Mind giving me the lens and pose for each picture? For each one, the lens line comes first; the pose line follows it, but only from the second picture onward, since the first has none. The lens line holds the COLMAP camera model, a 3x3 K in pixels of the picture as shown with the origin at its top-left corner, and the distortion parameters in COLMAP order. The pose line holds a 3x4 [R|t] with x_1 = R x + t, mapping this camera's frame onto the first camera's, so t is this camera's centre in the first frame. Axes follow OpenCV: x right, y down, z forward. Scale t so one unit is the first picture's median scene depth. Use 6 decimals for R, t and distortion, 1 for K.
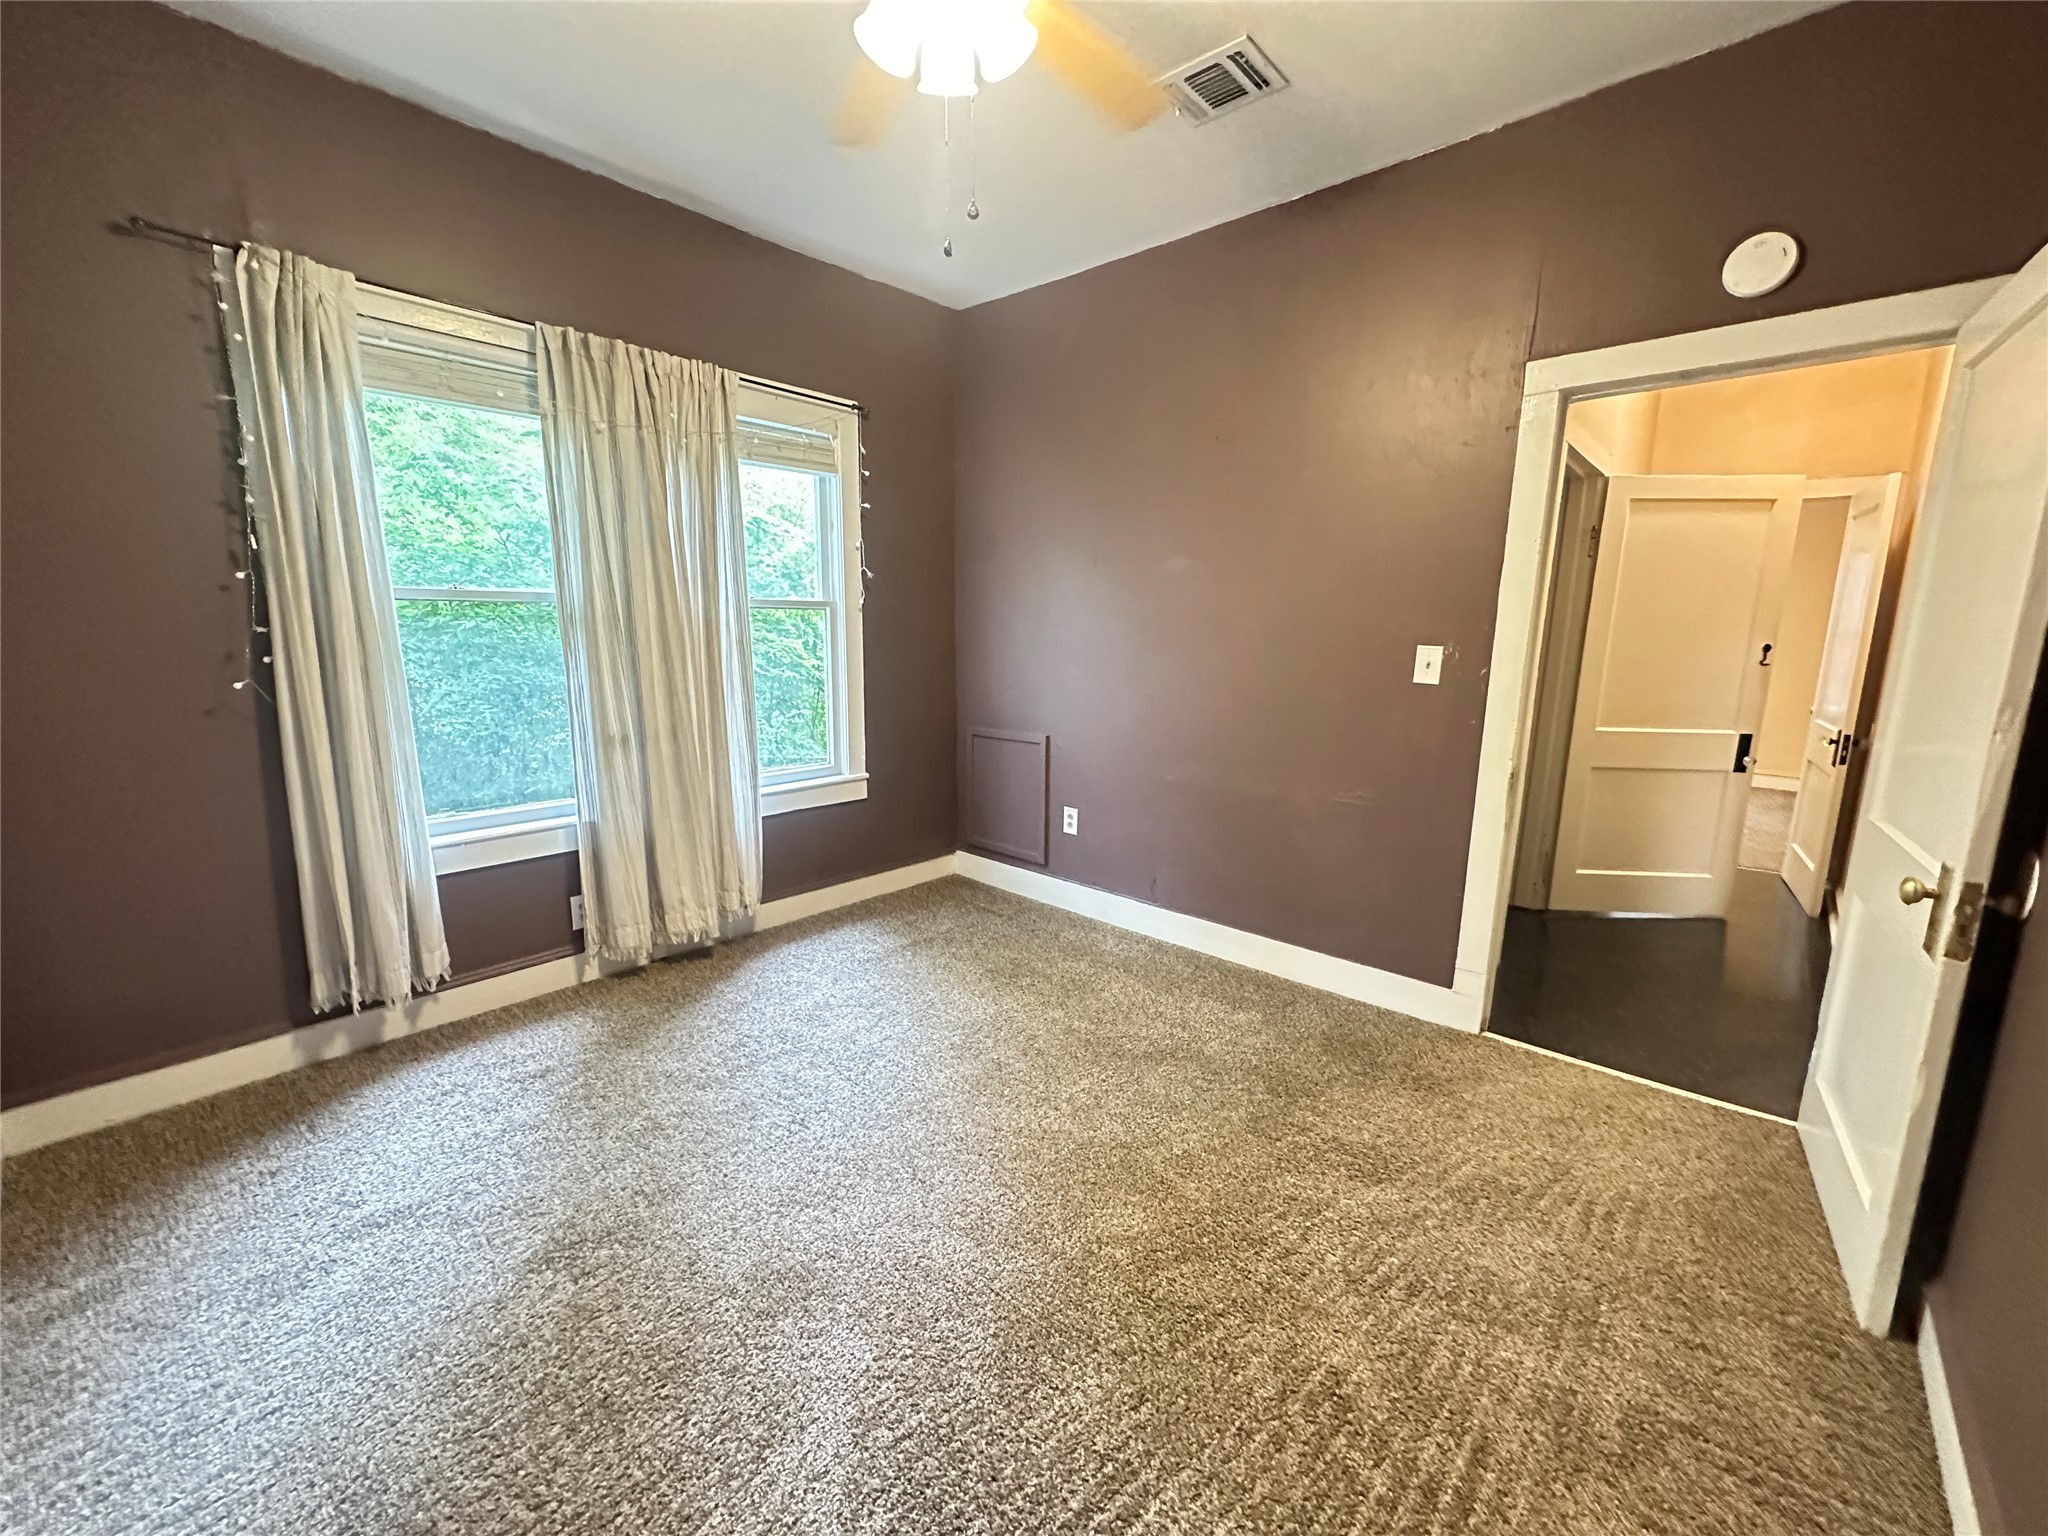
lens RADIAL K [[820.5, 0, 1025.6], [0, 820.5, 773.1], [0, 0, 1]] dist [0.000367, -0.000128]
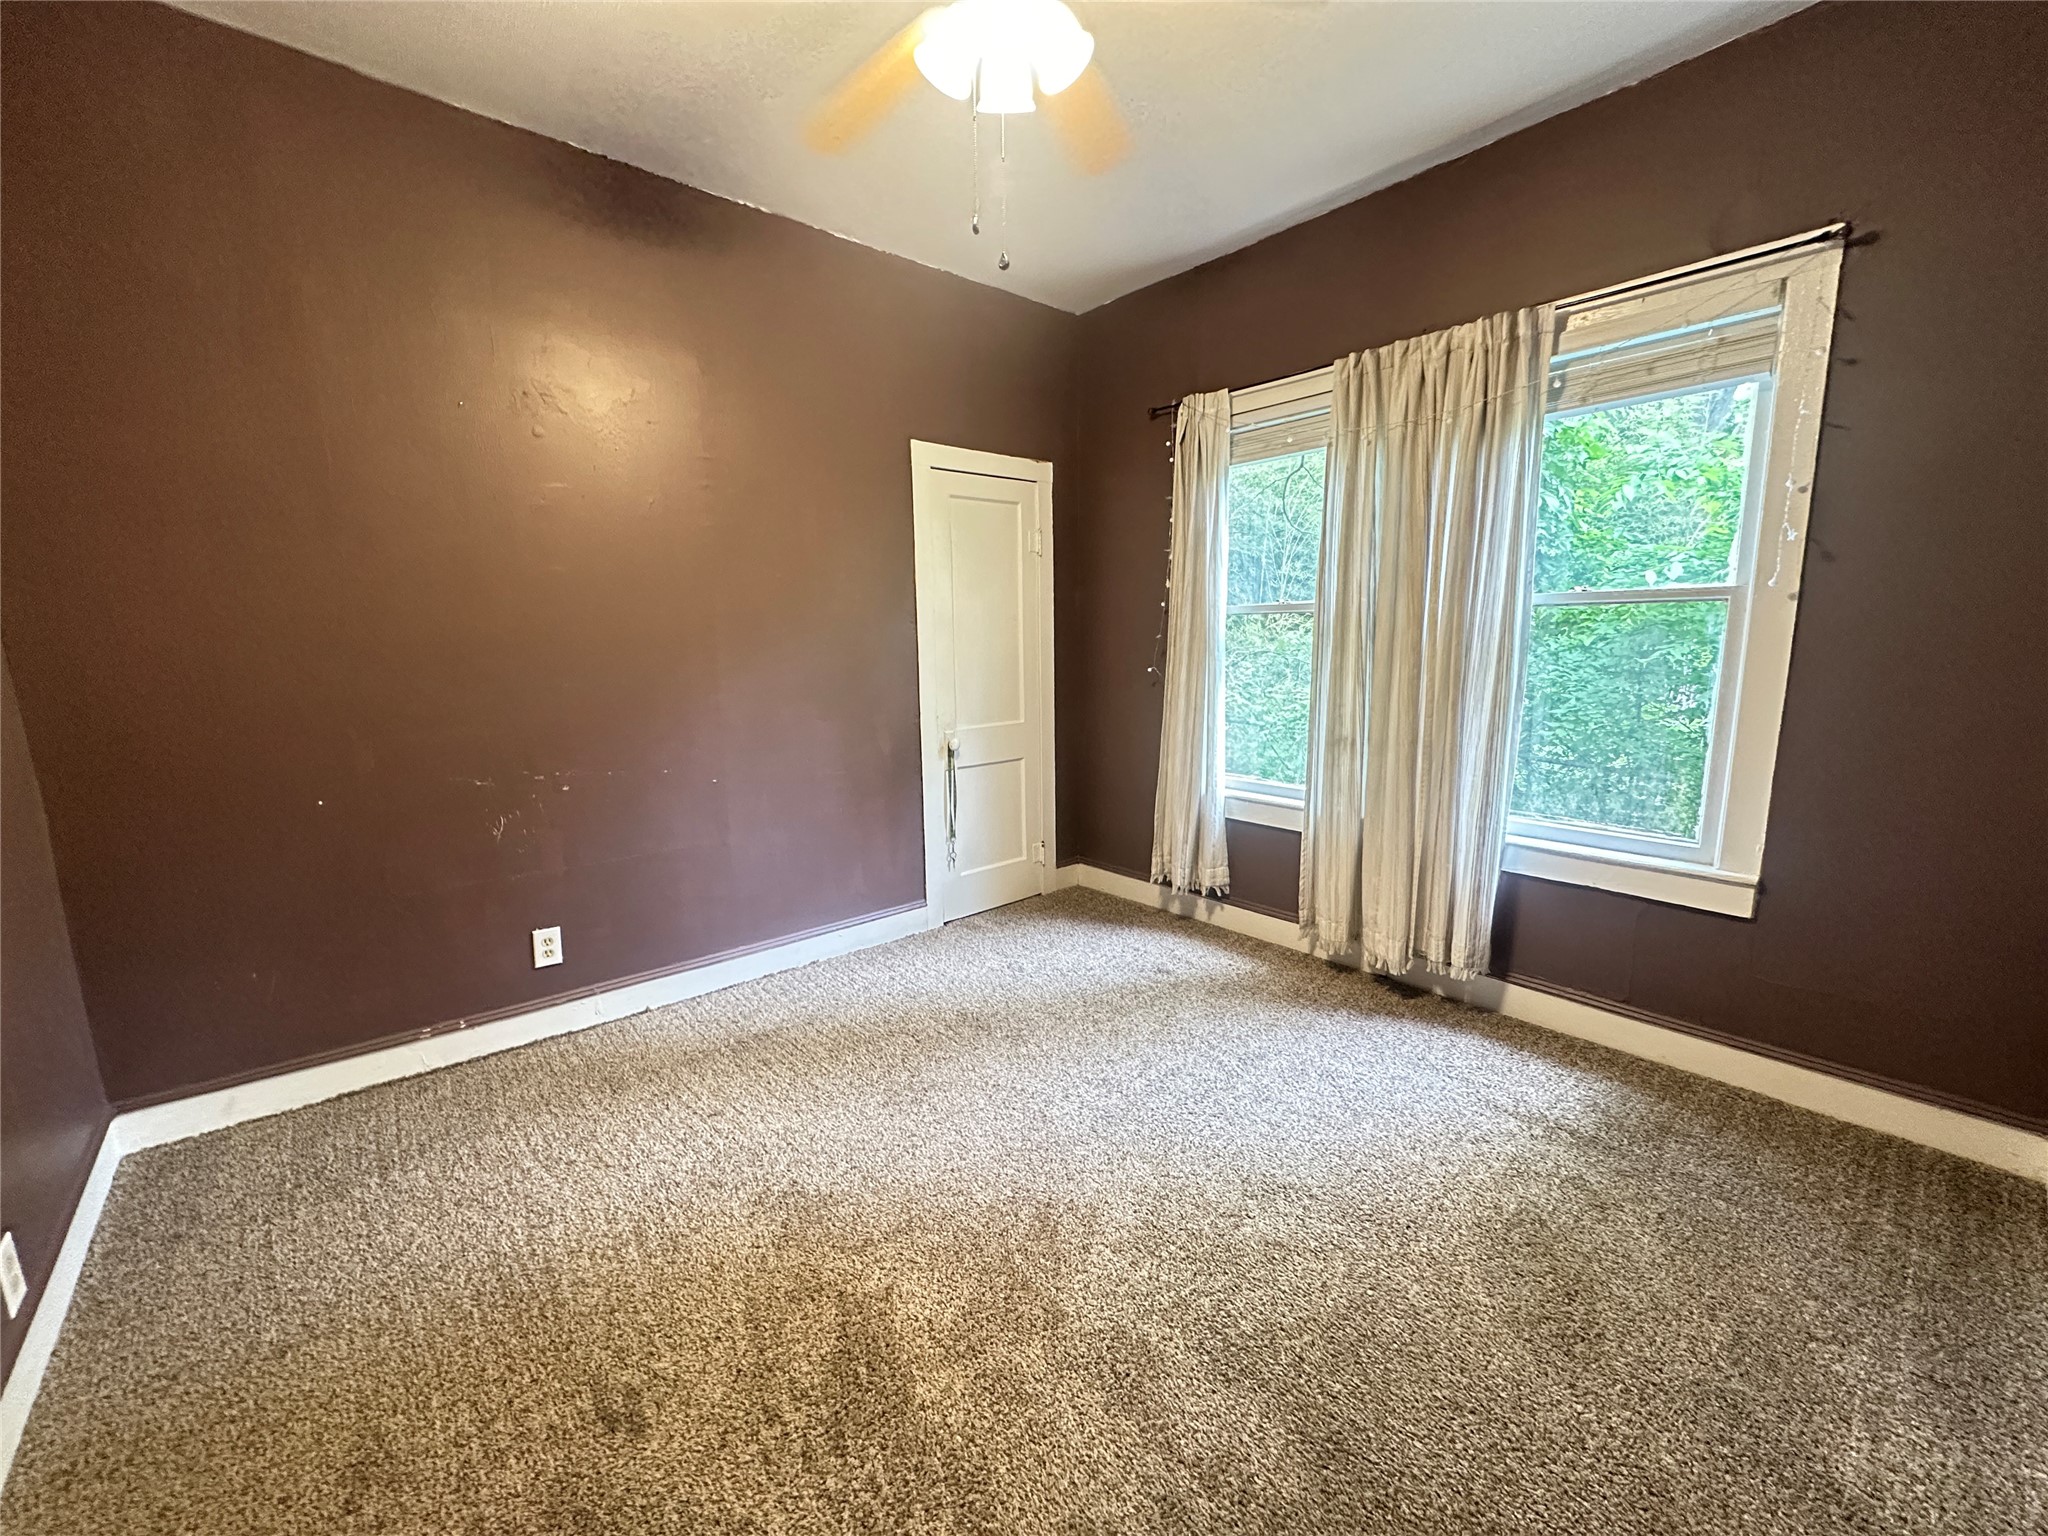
lens RADIAL K [[820.5, 0, 1025.2], [0, 820.5, 771.6], [0, 0, 1]] dist [0.000367, -0.000128]
pose [[-0.119890, 0.160381, -0.979747, 0.532727], [-0.164922, 0.969936, 0.178957, -0.113597], [0.978993, 0.183037, -0.089835, 0.654980]]
